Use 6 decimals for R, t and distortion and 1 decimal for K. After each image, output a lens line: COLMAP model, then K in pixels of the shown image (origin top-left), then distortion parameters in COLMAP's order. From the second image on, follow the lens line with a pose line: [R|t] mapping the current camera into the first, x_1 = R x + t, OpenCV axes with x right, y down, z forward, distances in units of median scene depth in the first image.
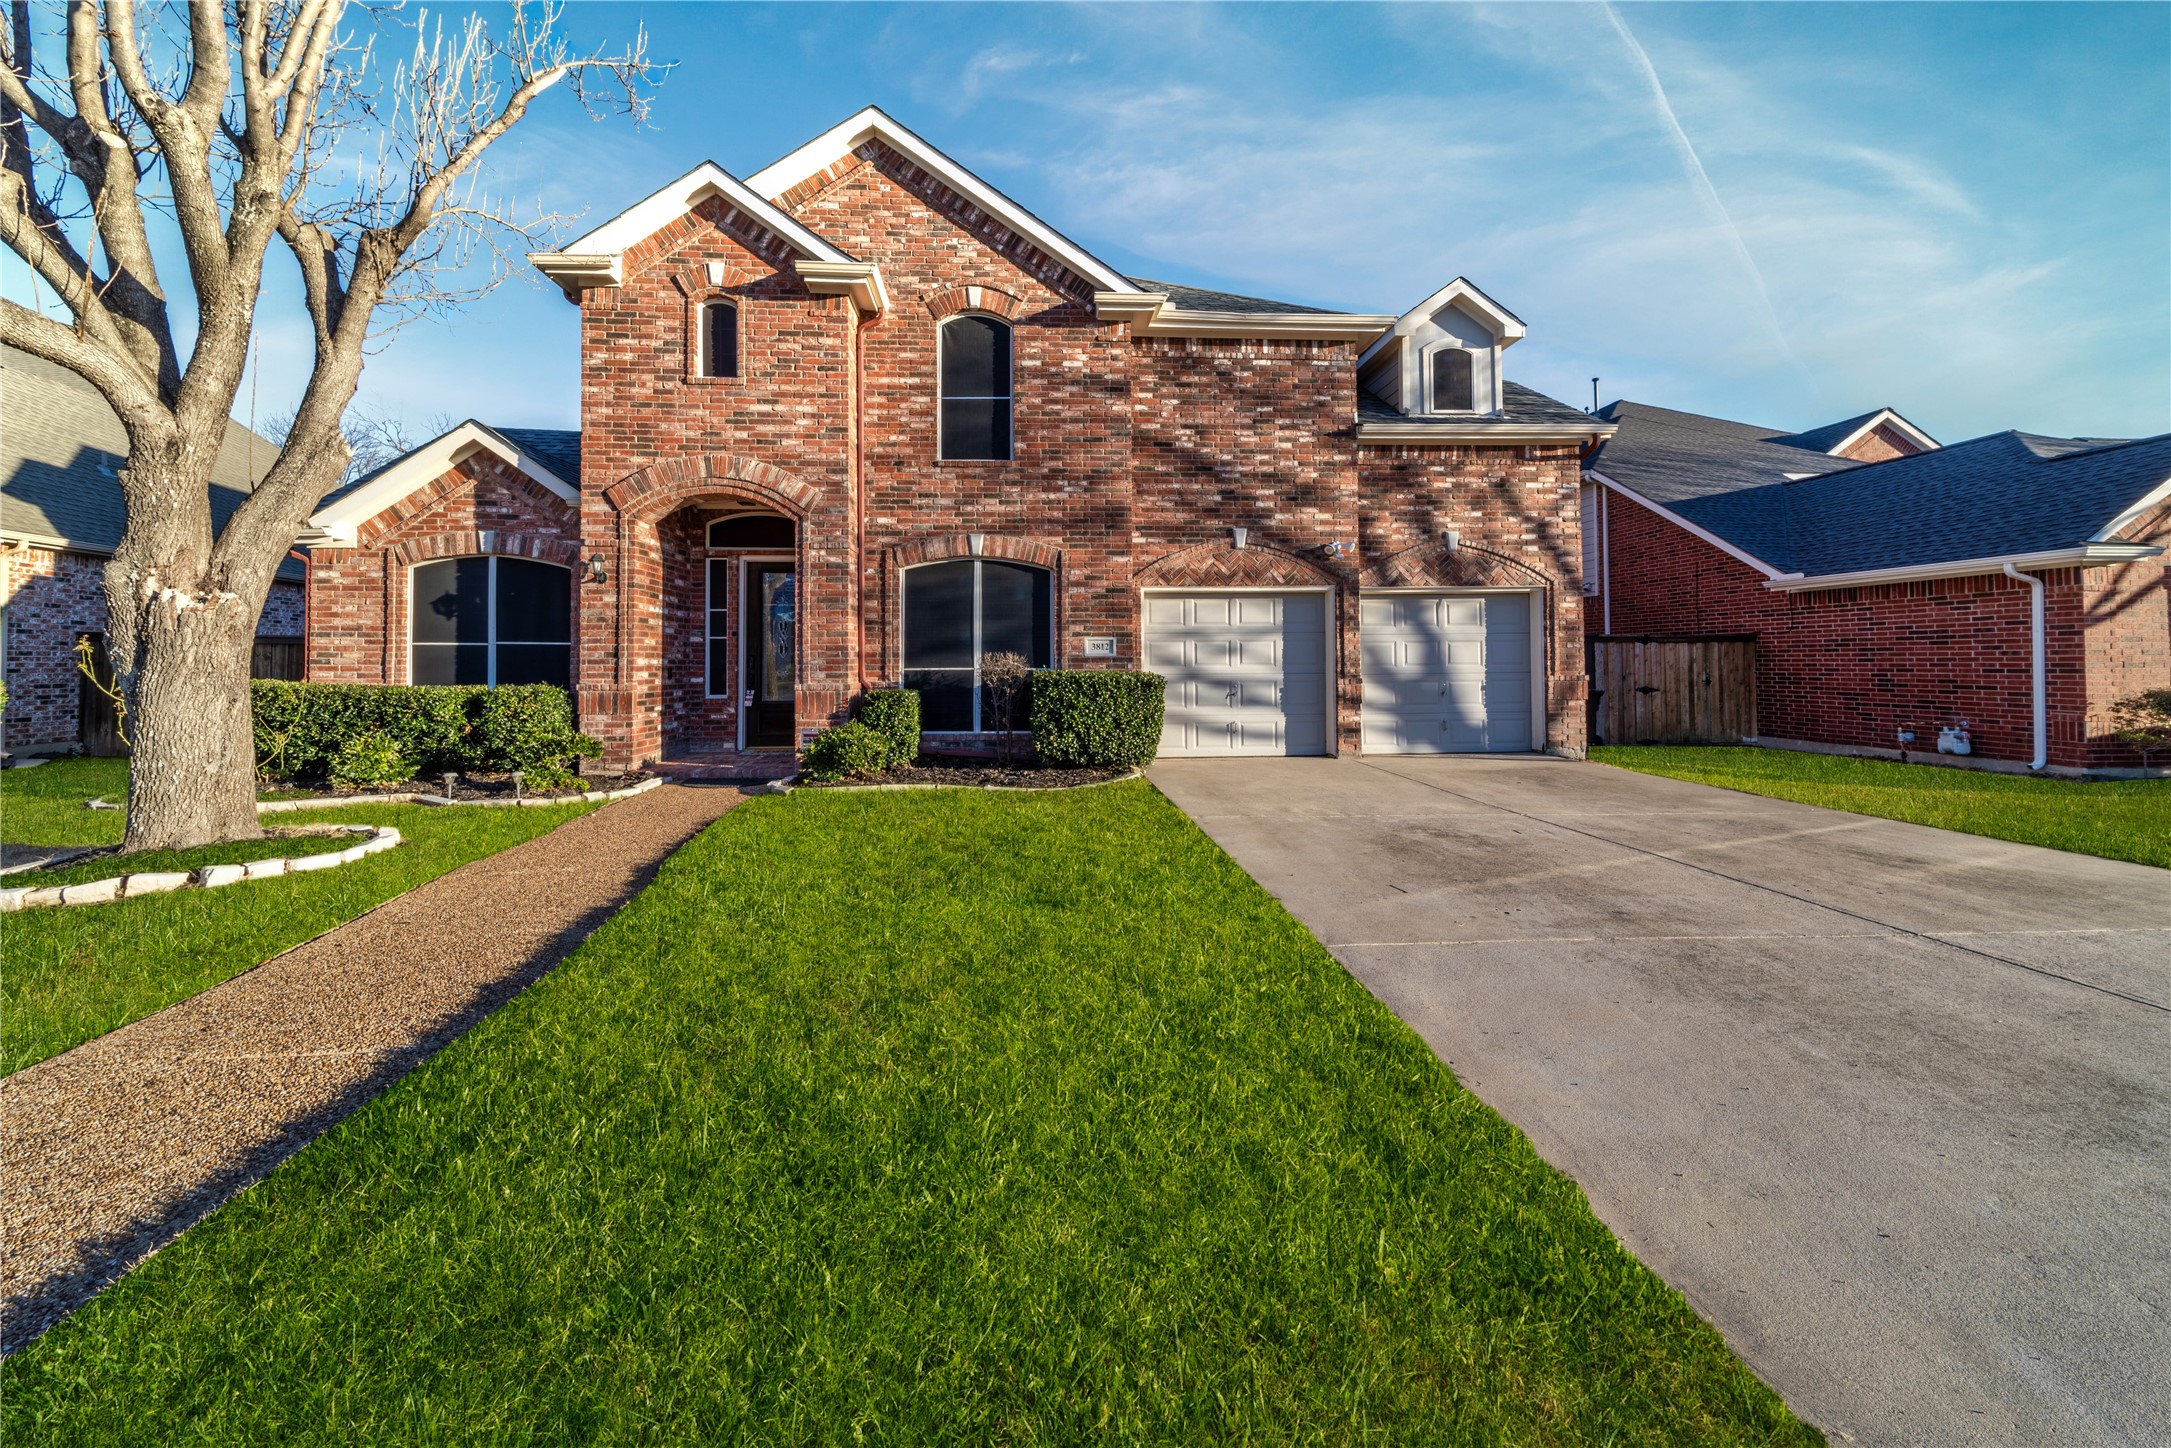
lens RADIAL K [[839.0, 0, 1094.1], [0, 839.0, 722.4], [0, 0, 1]] dist [0.009059, -0.000108]
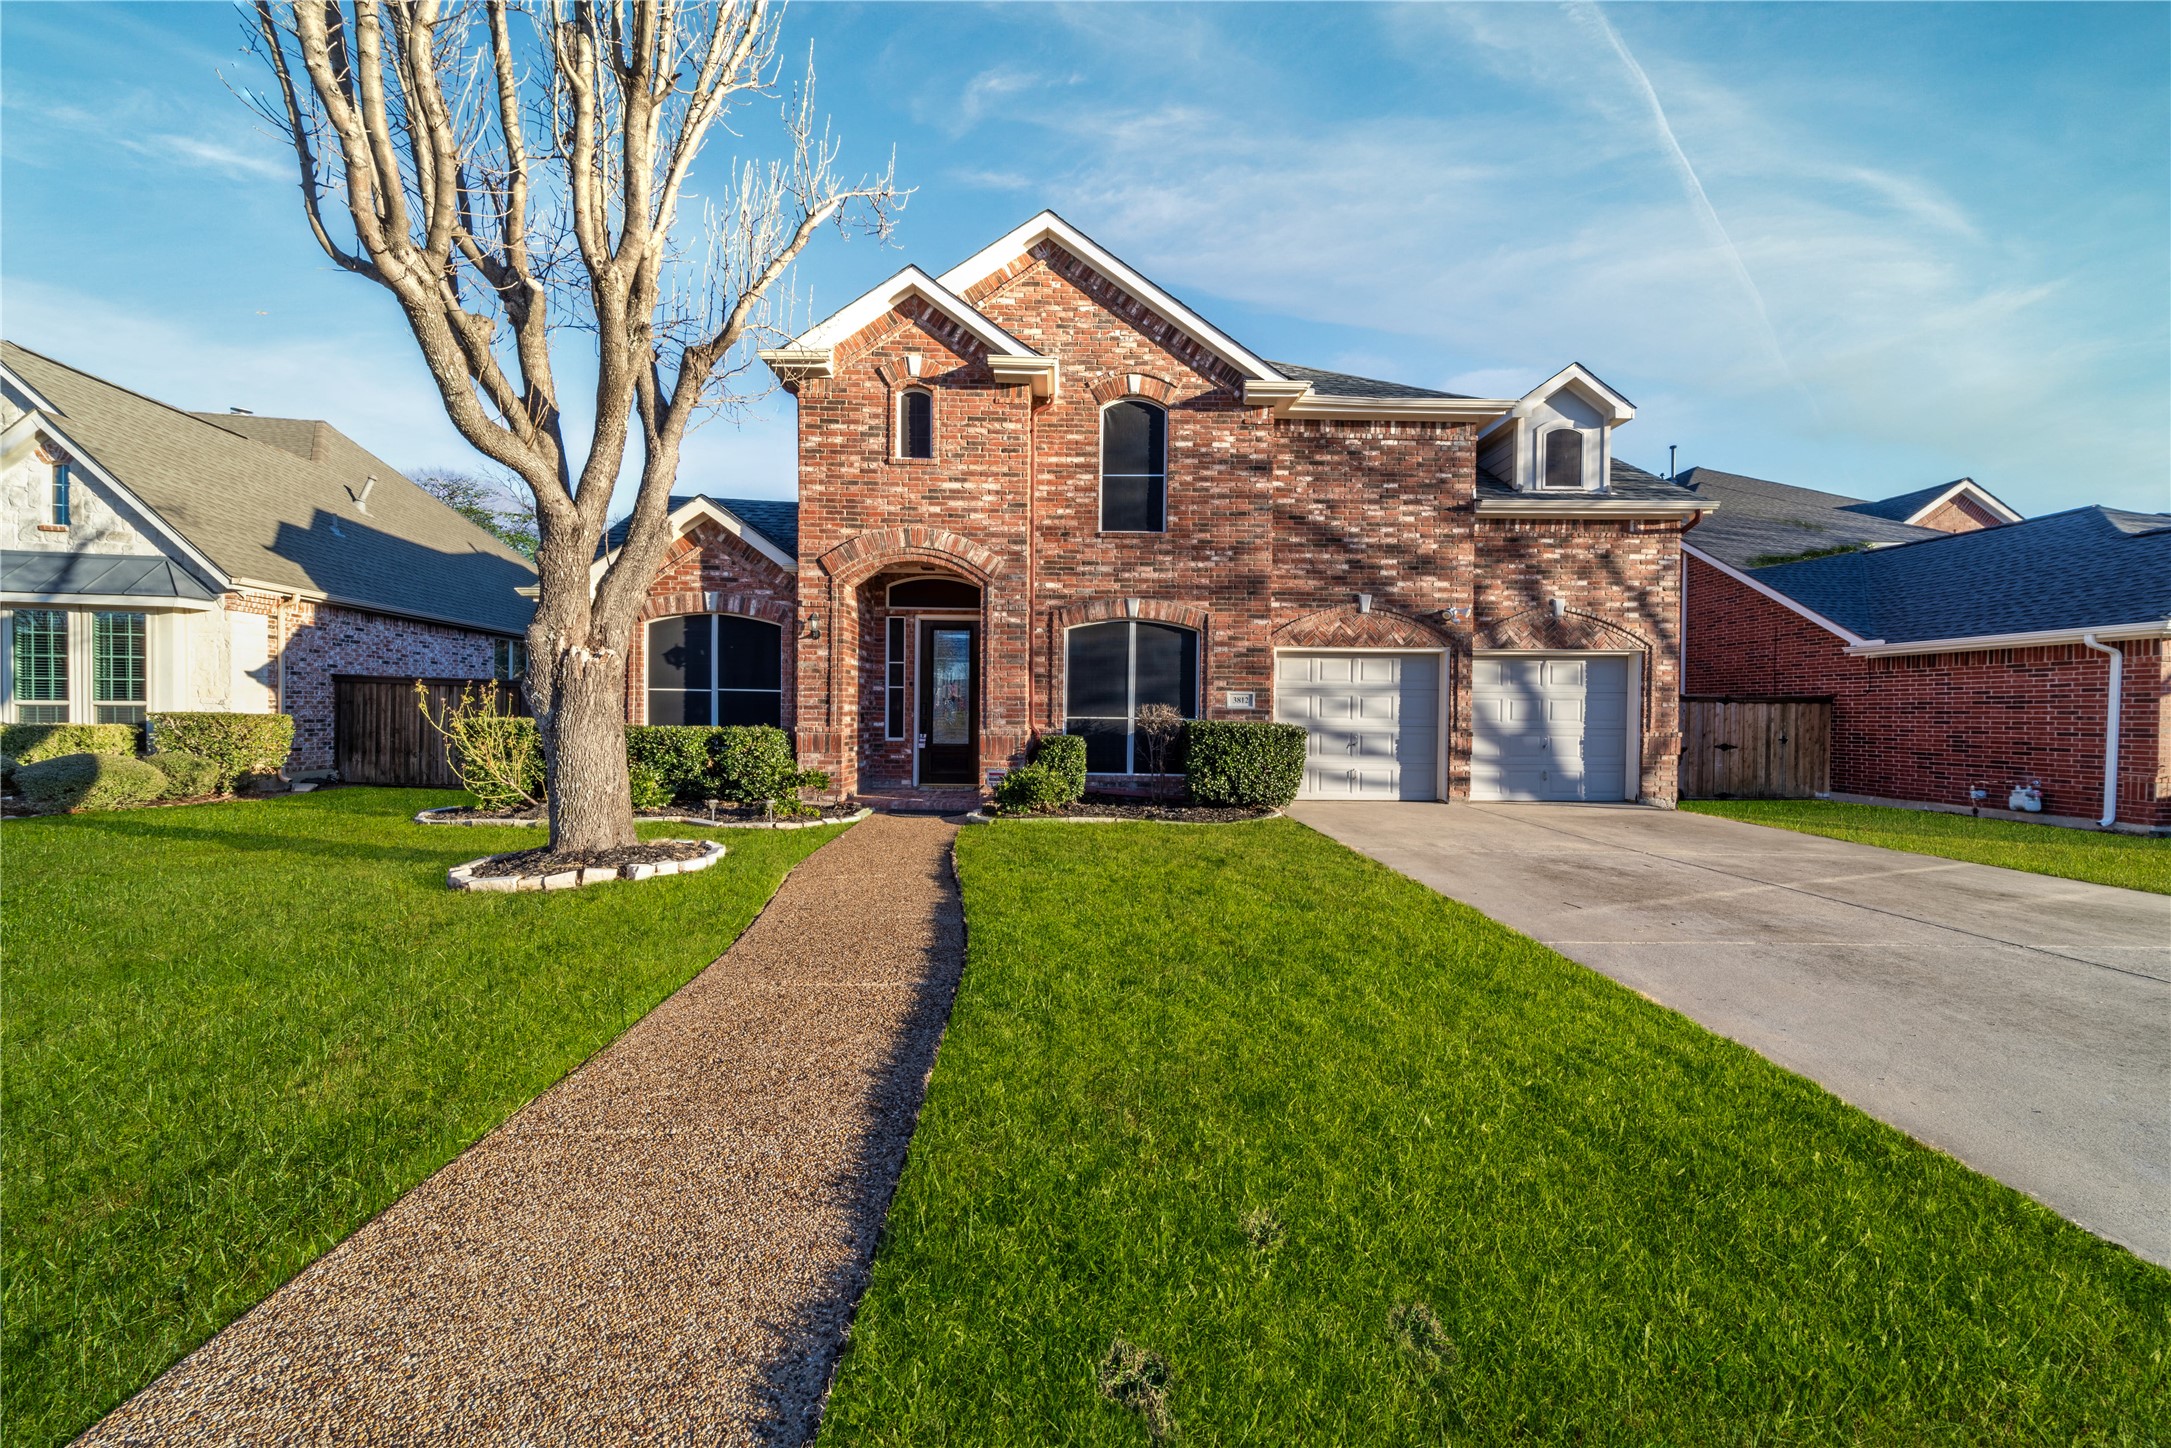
lens RADIAL K [[823.7, 0, 1085.6], [0, 823.7, 799.0], [0, 0, 1]] dist [0.008250, -0.000111]
pose [[0.999158, 0.019056, -0.036329, -0.156547], [-0.017801, 0.999244, 0.034572, 0.007448], [0.036960, -0.033896, 0.998742, -0.113976]]
